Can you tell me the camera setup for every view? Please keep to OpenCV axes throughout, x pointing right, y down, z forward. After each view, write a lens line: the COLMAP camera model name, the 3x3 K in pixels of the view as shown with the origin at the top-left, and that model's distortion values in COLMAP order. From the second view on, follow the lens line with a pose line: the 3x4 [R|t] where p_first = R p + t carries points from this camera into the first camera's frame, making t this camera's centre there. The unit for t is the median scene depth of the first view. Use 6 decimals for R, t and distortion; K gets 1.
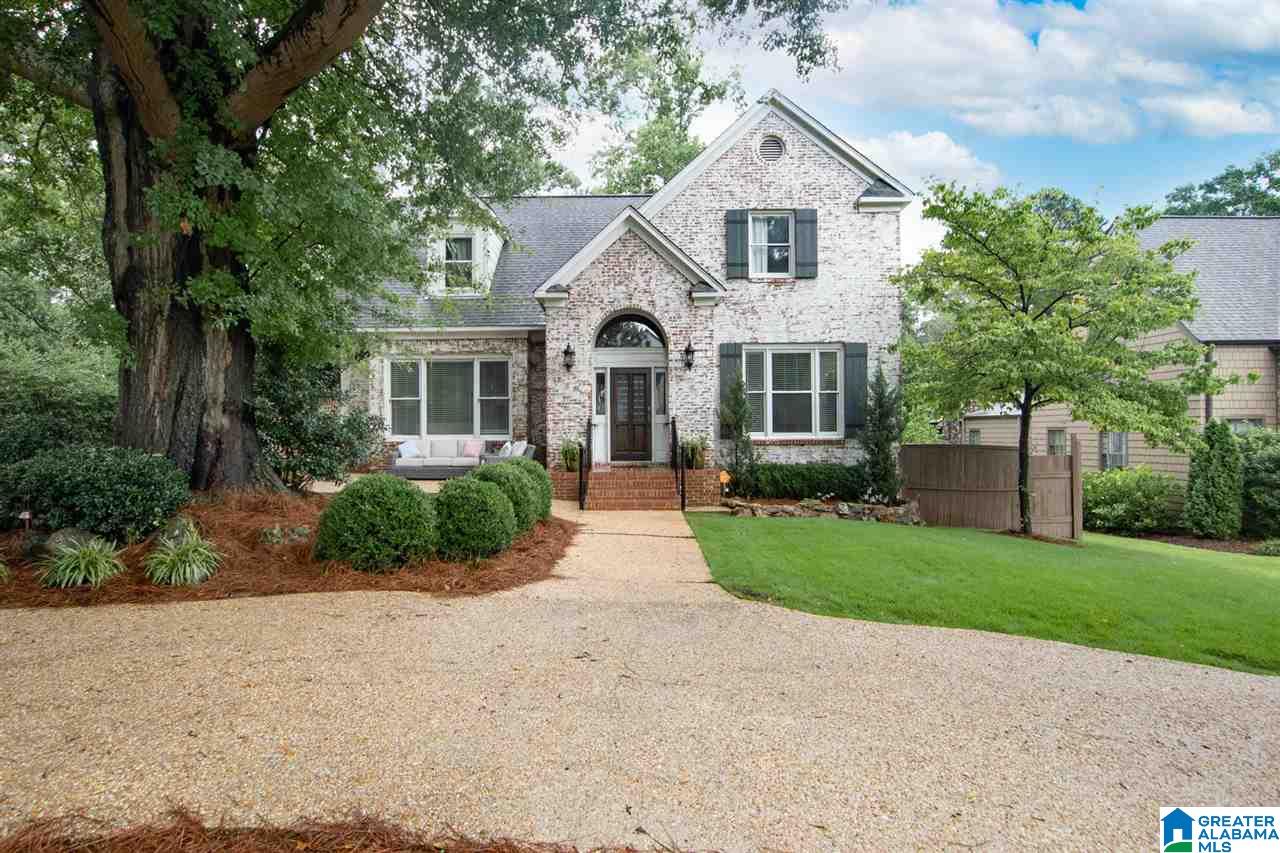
lens RADIAL K [[657.7, 0, 639.3], [0, 657.7, 429.1], [0, 0, 1]] dist [-0.006055, -0.003134]
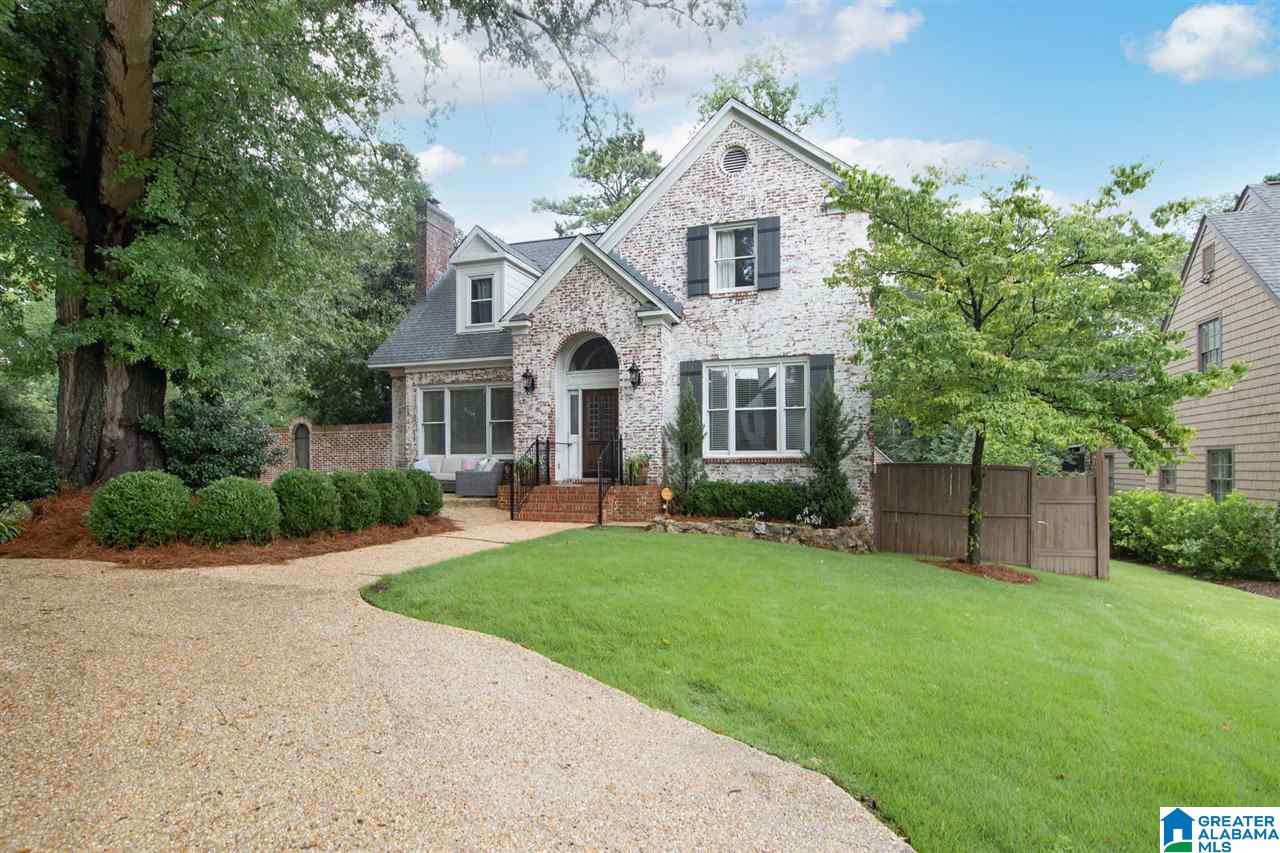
lens RADIAL K [[633.3, 0, 640.0], [0, 633.3, 462.1], [0, 0, 1]] dist [-0.006860, -0.000066]
pose [[0.952416, 0.002953, -0.304787, 0.357507], [-0.001485, 0.999986, 0.005049, 0.017974], [0.304798, -0.004356, 0.952407, 0.061065]]
